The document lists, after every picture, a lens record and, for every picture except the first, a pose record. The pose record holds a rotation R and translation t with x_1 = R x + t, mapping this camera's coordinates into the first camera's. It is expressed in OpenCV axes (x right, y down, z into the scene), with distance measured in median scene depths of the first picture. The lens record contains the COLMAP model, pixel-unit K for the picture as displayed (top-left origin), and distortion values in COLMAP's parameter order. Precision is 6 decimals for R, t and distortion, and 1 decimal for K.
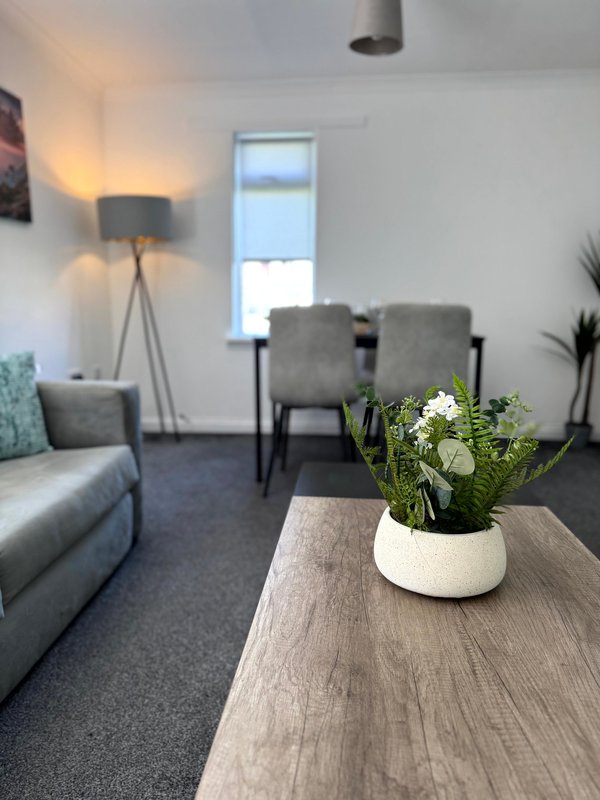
lens RADIAL K [[574.4, 0, 299.1], [0, 574.4, 398.8], [0, 0, 1]] dist [-0.002853, -0.001668]
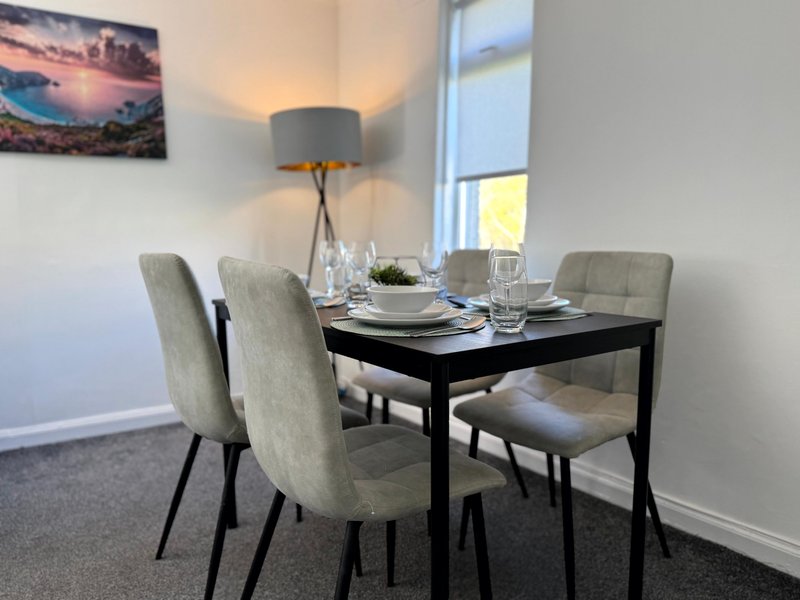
lens RADIAL K [[574.4, 0, 400.3], [0, 574.4, 302.4], [0, 0, 1]] dist [-0.002853, -0.001668]
pose [[0.644463, 0.088944, -0.759445, 0.443935], [-0.123805, 0.992244, 0.011148, -0.117133], [0.754546, 0.086839, 0.650476, 0.616081]]
